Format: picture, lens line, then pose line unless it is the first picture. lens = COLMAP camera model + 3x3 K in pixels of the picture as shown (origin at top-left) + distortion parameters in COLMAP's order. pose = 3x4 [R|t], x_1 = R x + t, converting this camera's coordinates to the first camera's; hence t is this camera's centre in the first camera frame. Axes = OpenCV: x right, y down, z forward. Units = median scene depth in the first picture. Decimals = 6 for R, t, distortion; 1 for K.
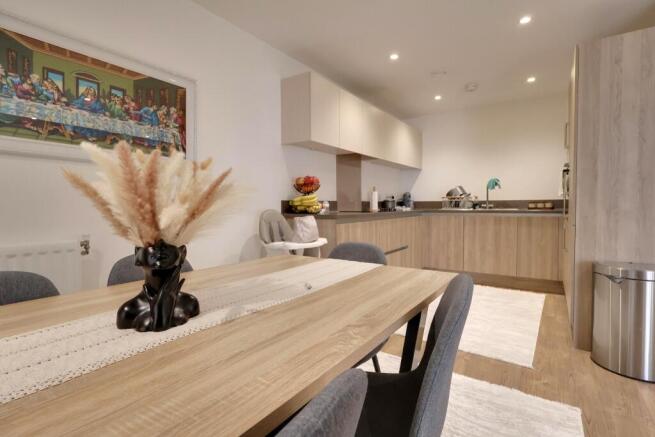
lens RADIAL K [[323.6, 0, 327.5], [0, 323.6, 218.5], [0, 0, 1]] dist [-0.002515, -0.000654]
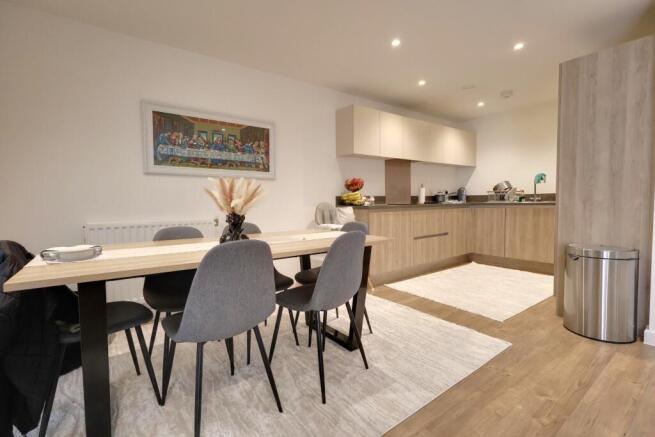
lens RADIAL K [[303.5, 0, 327.5], [0, 303.5, 218.5], [0, 0, 1]] dist [-0.002476, -0.000494]
pose [[0.947765, 0.011696, -0.318756, 0.284564], [-0.005562, 0.999782, 0.020146, 0.017773], [0.318922, -0.017320, 0.947623, -0.314901]]
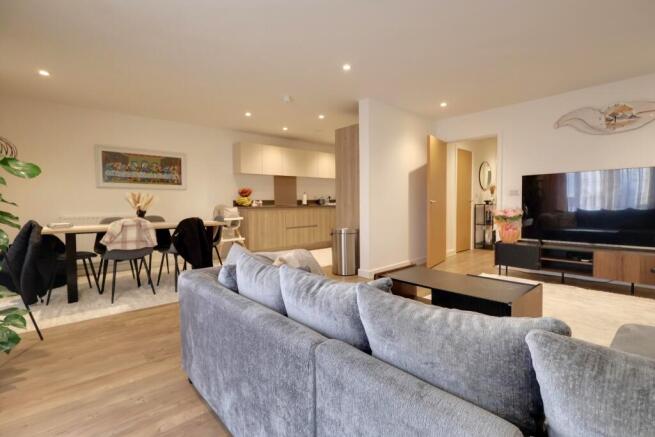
lens RADIAL K [[303.5, 0, 327.5], [0, 303.5, 218.5], [0, 0, 1]] dist [-0.002476, -0.000494]
pose [[0.971121, 0.008246, -0.238444, 1.085035], [-0.004999, 0.999886, 0.014218, 0.038310], [0.238534, -0.012616, 0.971052, -0.924113]]
